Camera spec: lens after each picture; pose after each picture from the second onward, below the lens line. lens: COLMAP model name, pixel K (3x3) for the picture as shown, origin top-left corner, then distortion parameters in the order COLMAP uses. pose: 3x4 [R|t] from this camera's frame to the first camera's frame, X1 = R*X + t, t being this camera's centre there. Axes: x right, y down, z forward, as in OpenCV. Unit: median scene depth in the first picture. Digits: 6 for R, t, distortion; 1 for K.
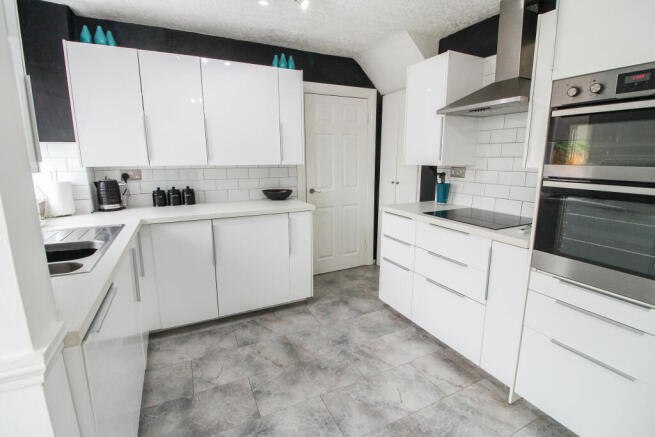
lens RADIAL K [[302.1, 0, 333.0], [0, 302.1, 214.6], [0, 0, 1]] dist [-0.001772, -0.015945]
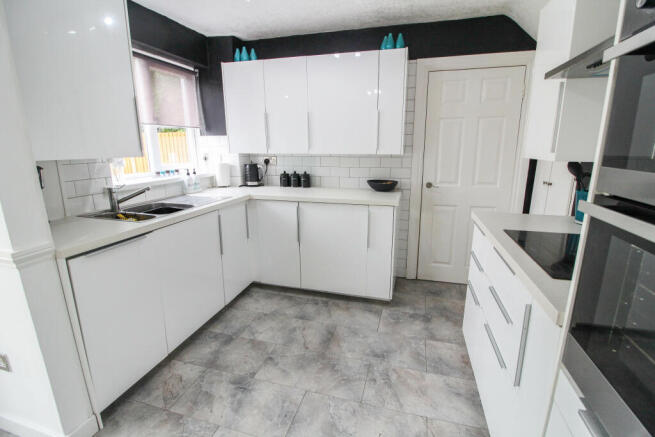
lens RADIAL K [[302.1, 0, 333.0], [0, 302.1, 214.6], [0, 0, 1]] dist [-0.001772, -0.015945]
pose [[0.740747, 0.147628, -0.655362, 0.414633], [-0.123141, 0.988864, 0.083569, -0.043814], [0.660401, 0.018798, 0.750678, 0.217608]]
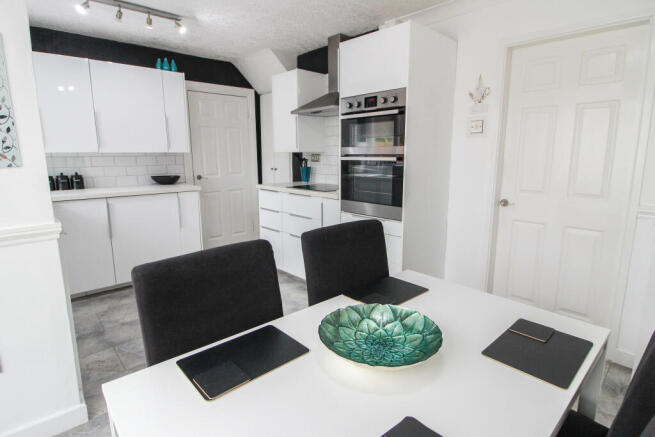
lens RADIAL K [[343.0, 0, 337.0], [0, 343.0, 214.9], [0, 0, 1]] dist [-0.013742, -0.000687]
pose [[0.956613, -0.051774, 0.286724, 0.064682], [0.055333, 0.998459, -0.004318, 0.126510], [-0.286058, 0.019996, 0.958004, -0.479059]]
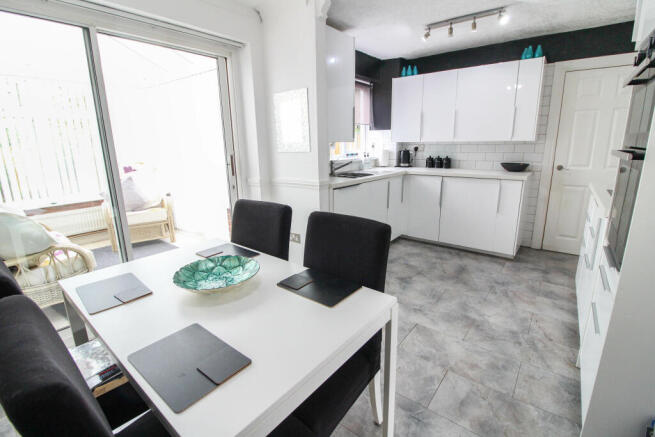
lens RADIAL K [[303.4, 0, 329.6], [0, 303.4, 213.6], [0, 0, 1]] dist [-0.000789, -0.015660]
pose [[0.424024, 0.198589, -0.883610, 0.714567], [-0.154894, 0.977189, 0.145290, 0.062420], [0.892307, 0.075260, 0.445112, -0.187018]]
